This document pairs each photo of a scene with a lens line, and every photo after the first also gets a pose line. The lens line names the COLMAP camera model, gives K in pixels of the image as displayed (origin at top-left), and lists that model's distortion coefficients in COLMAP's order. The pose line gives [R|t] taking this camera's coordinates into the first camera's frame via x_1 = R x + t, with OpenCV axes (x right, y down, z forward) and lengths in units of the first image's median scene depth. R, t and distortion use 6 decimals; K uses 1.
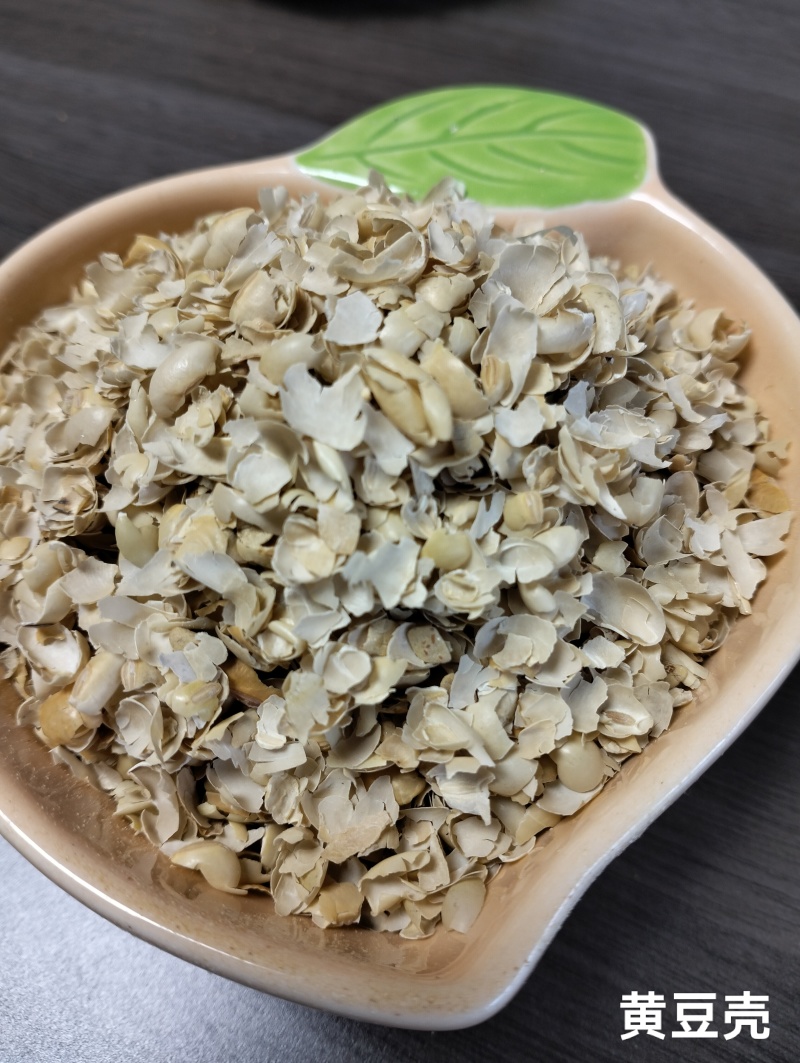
lens RADIAL K [[949.3, 0, 402.3], [0, 949.3, 486.1], [0, 0, 1]] dist [0.005642, -0.245640]
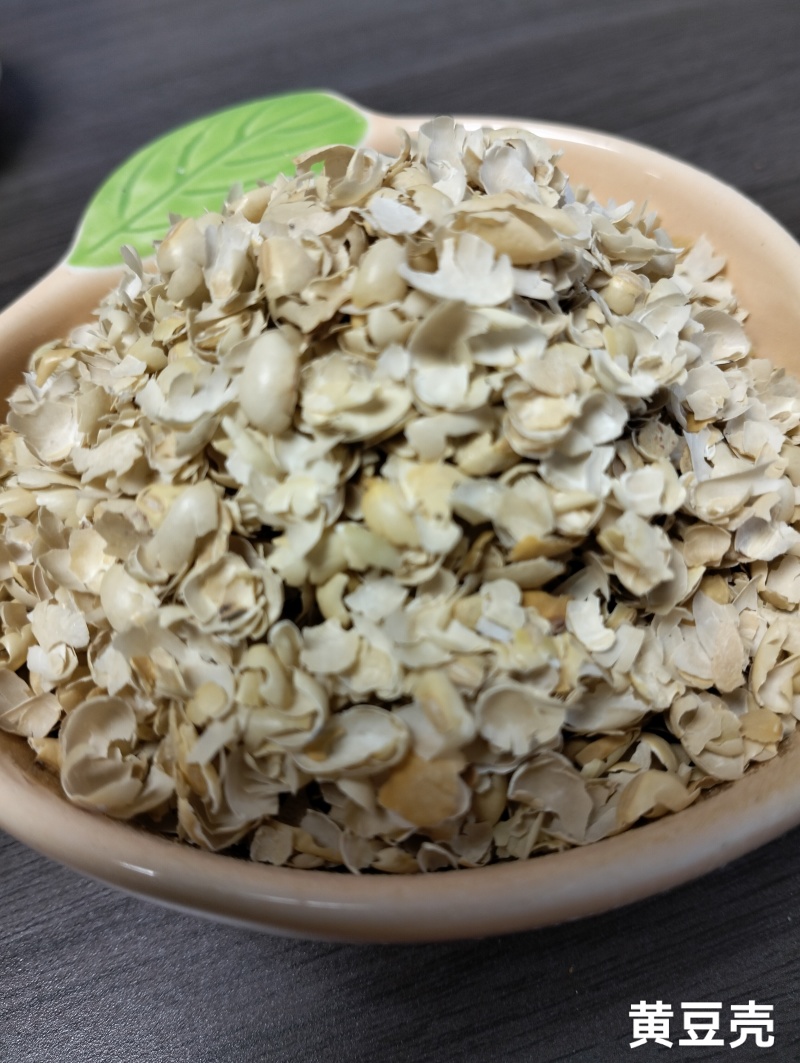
lens RADIAL K [[900.4, 0, 381.3], [0, 900.4, 532.8], [0, 0, 1]] dist [0.038178, -0.184788]
pose [[0.692048, -0.581113, 0.428225, -0.586557], [0.640496, 0.767930, 0.007006, 0.049921], [-0.332918, 0.269428, 0.903645, 0.268533]]
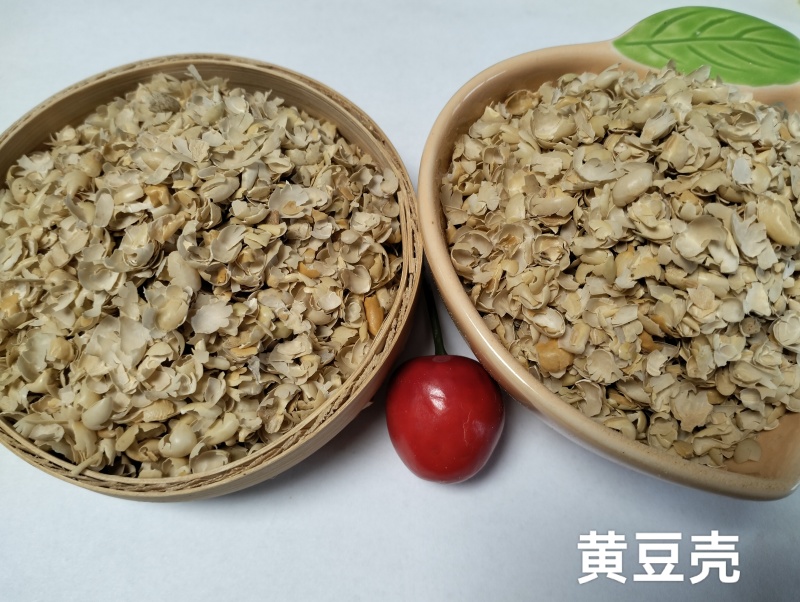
lens RADIAL K [[677.6, 0, 402.2], [0, 677.6, 263.9], [0, 0, 1]] dist [0.038178, -0.184788]
pose [[0.997111, 0.048897, 0.058127, -0.765565], [-0.055156, 0.992235, 0.111479, -0.084376], [-0.052225, -0.114363, 0.992065, -0.367494]]
